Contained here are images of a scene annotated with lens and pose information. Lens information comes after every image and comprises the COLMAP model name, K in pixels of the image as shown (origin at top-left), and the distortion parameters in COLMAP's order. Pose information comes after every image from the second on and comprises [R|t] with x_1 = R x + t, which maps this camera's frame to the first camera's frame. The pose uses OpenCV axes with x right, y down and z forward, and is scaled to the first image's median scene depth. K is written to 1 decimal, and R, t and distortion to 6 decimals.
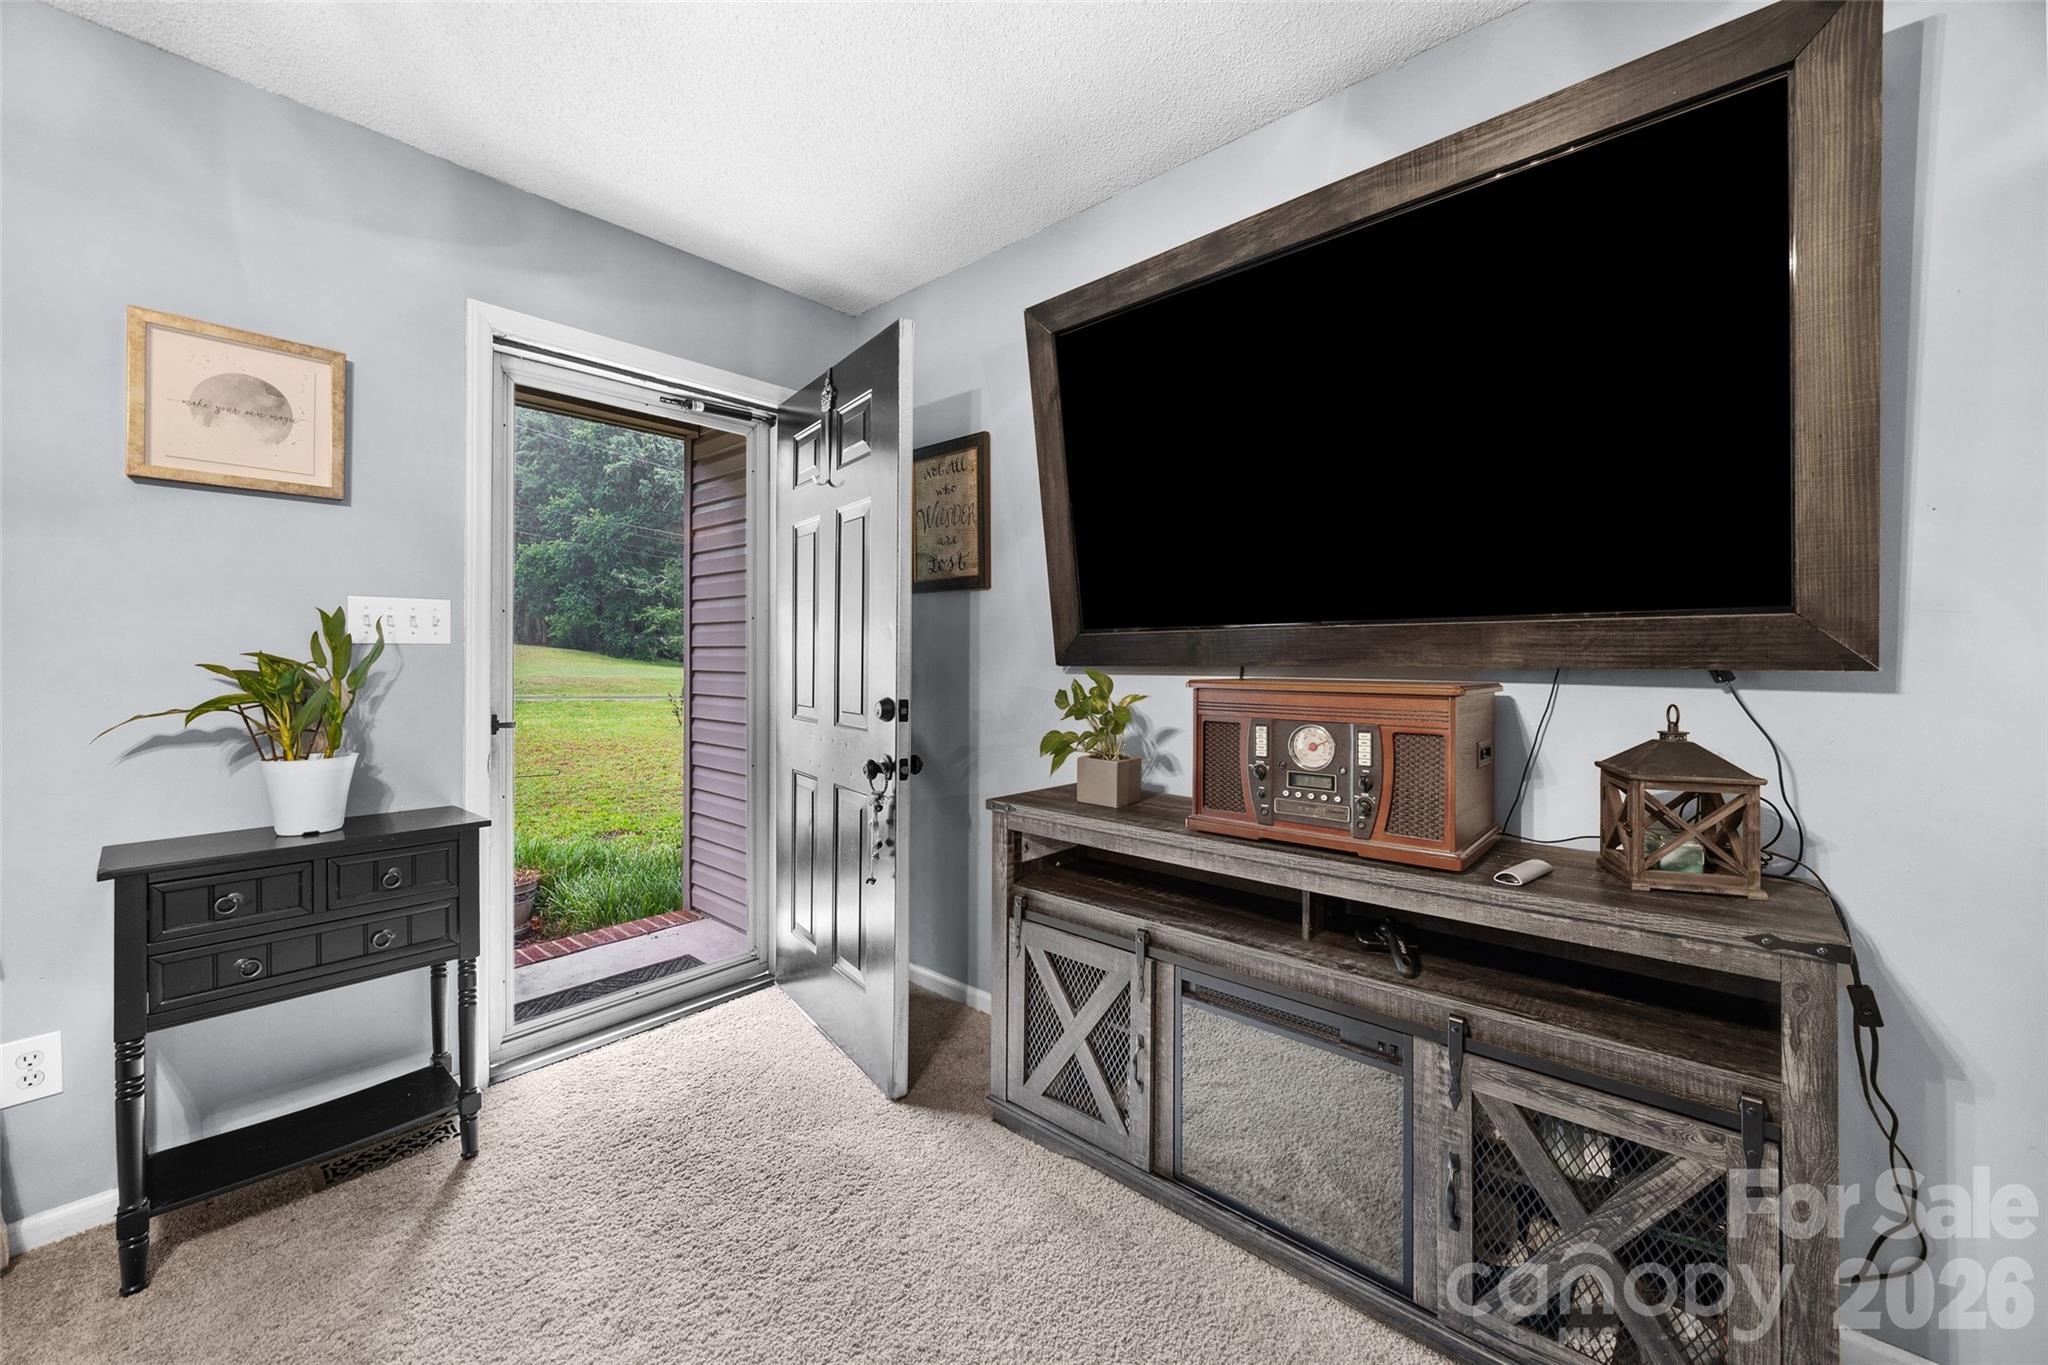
lens RADIAL K [[797.4, 0, 1034.0], [0, 797.4, 653.2], [0, 0, 1]] dist [-0.004062, 0.001196]
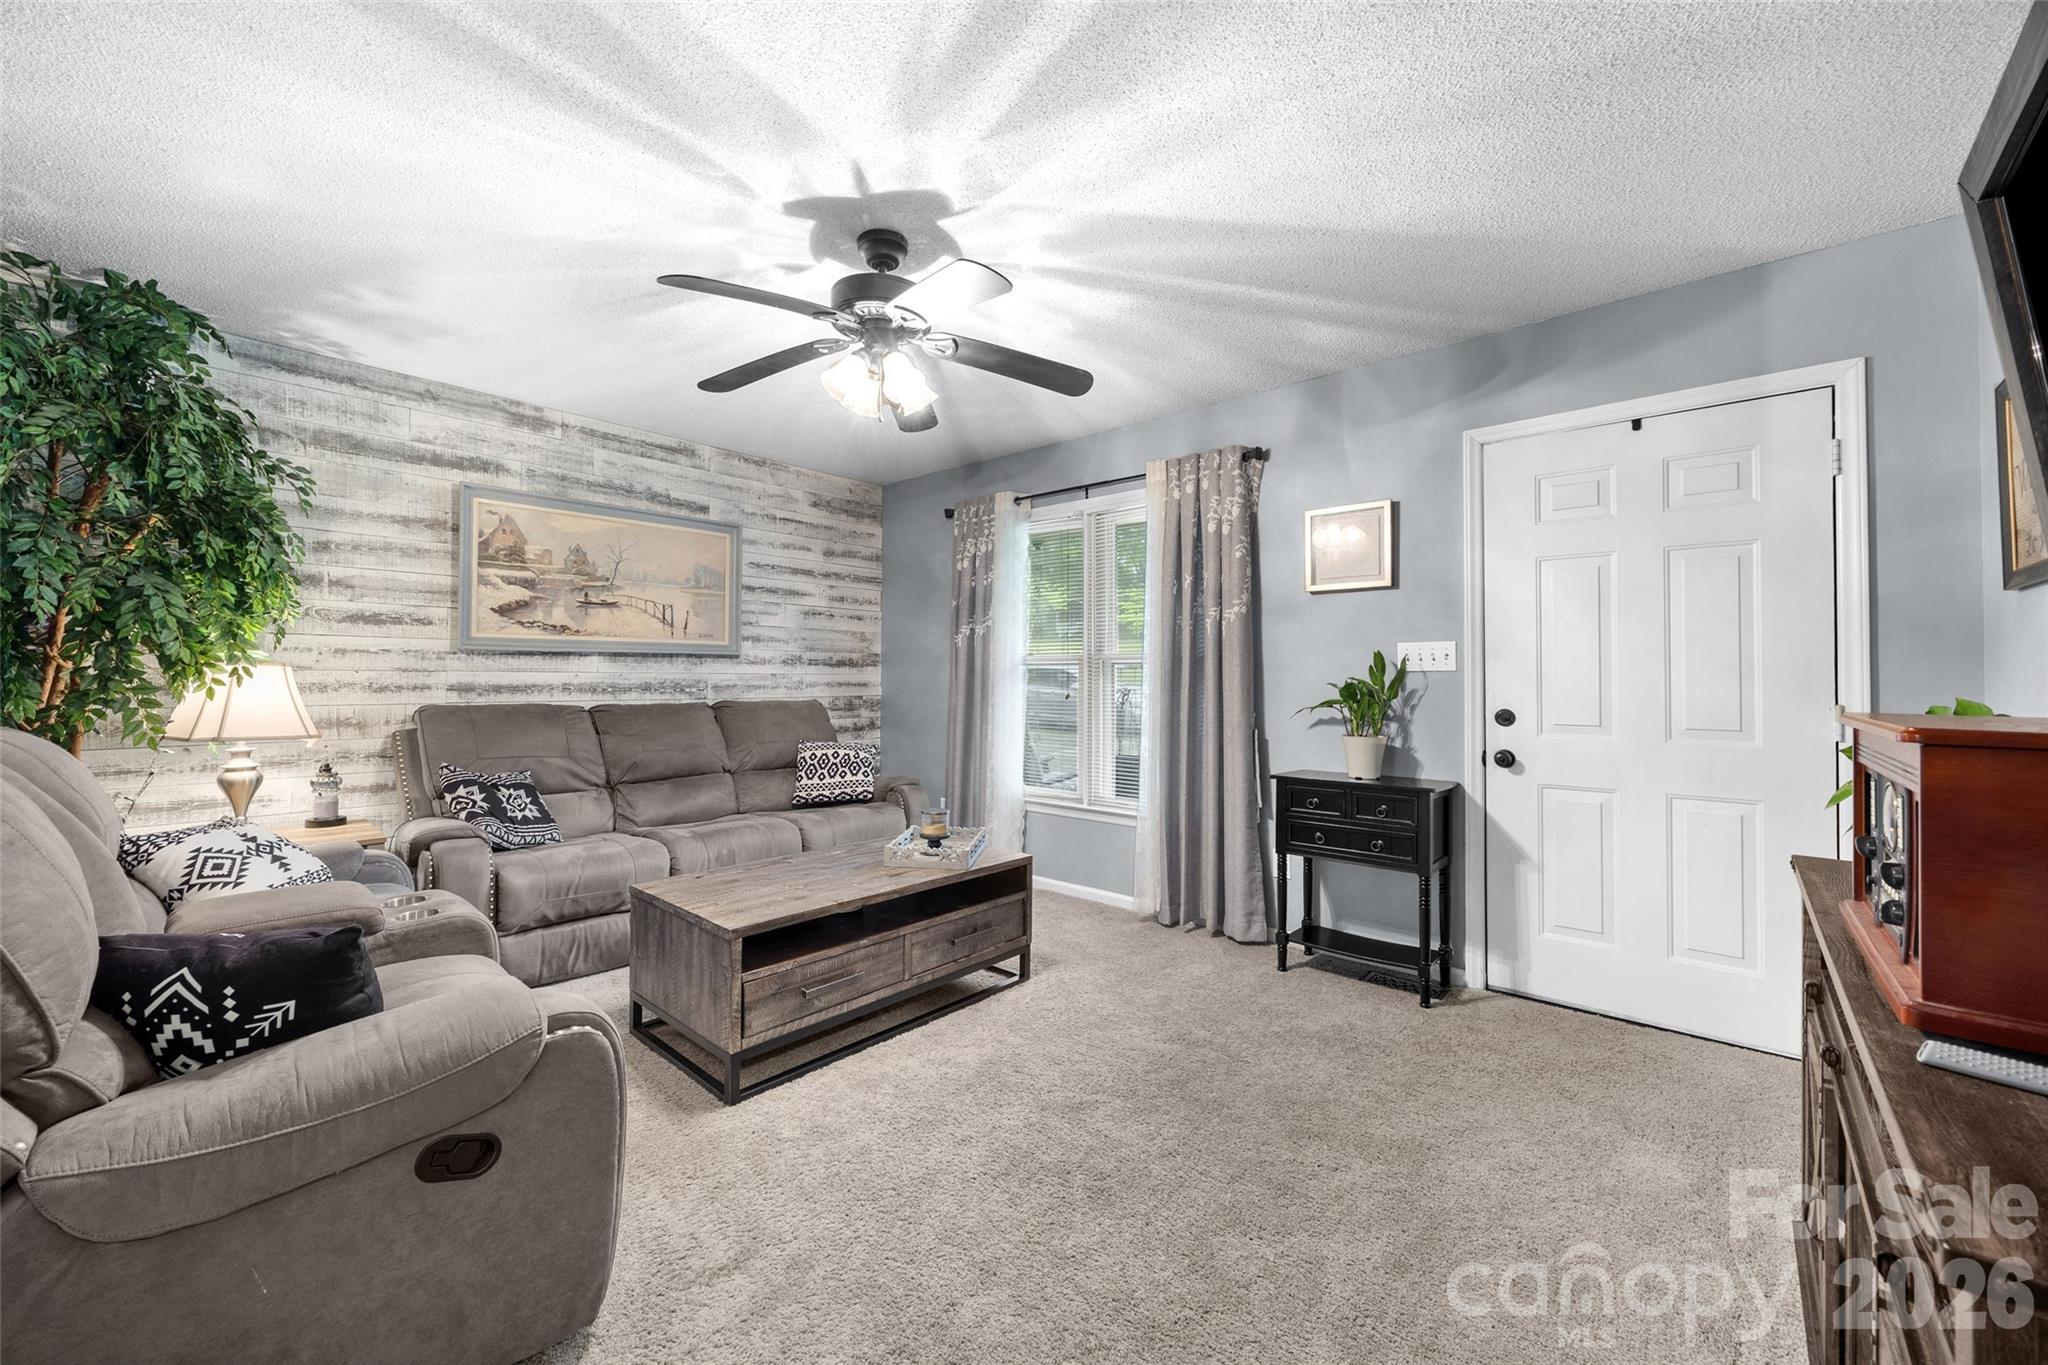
lens RADIAL K [[797.4, 0, 1010.5], [0, 797.4, 673.6], [0, 0, 1]] dist [-0.004062, 0.001196]
pose [[-0.016101, -0.005797, -0.999854, 1.076435], [-0.001835, 0.999982, -0.005768, 0.003357], [0.999869, 0.001742, -0.016111, 0.290498]]
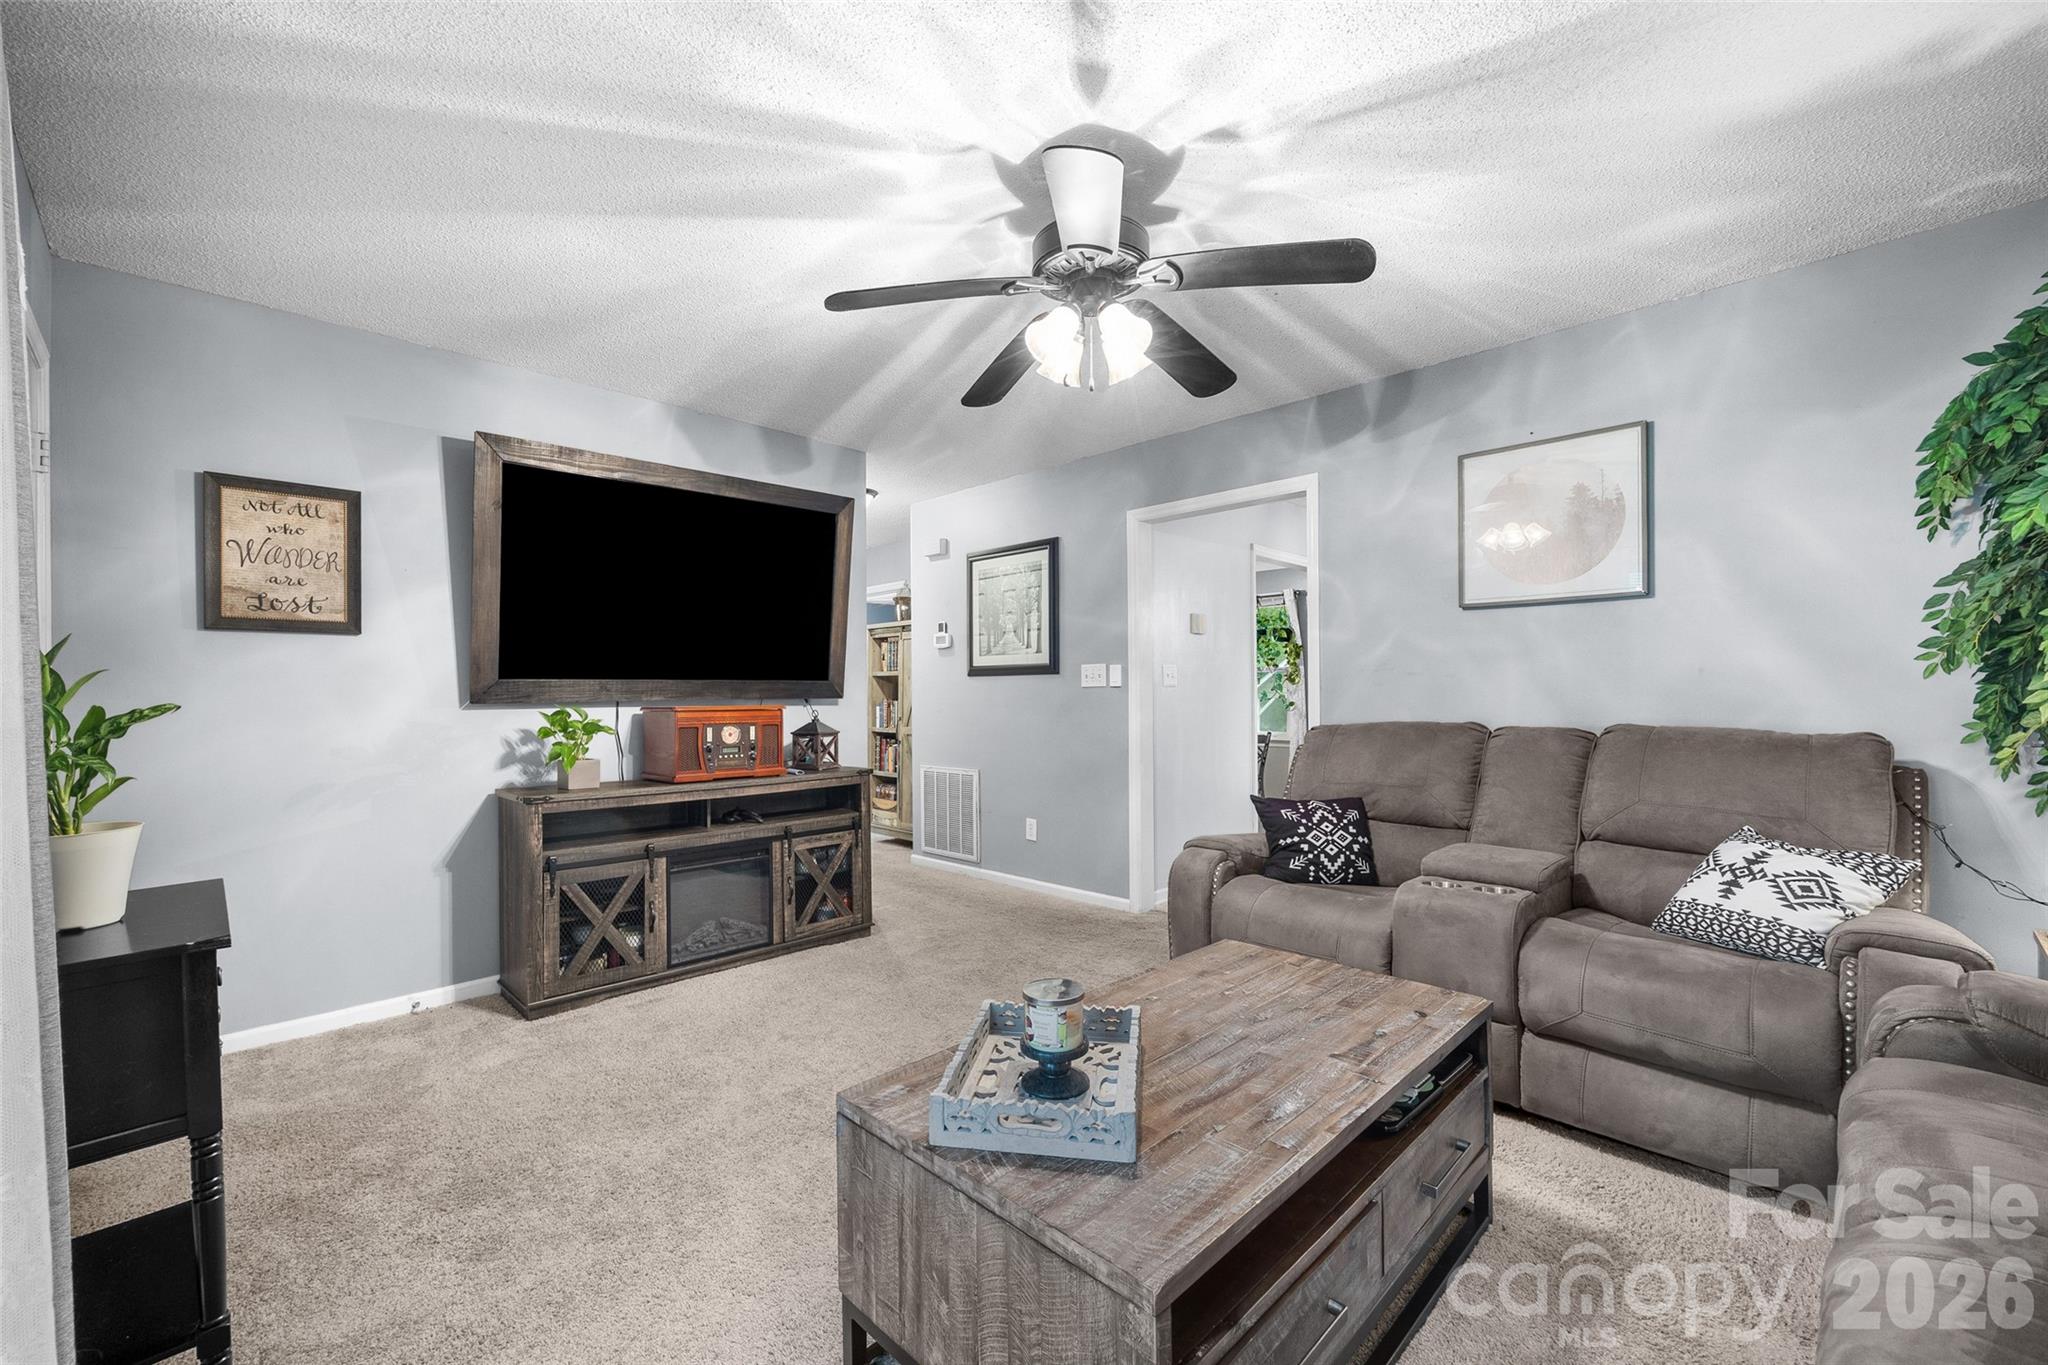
lens RADIAL K [[797.4, 0, 1010.9], [0, 797.4, 693.3], [0, 0, 1]] dist [-0.004062, 0.001196]
pose [[0.045334, 0.003181, 0.998967, -1.693142], [0.005251, 0.999980, -0.003422, 0.010878], [-0.998958, 0.005401, 0.045316, 0.089160]]
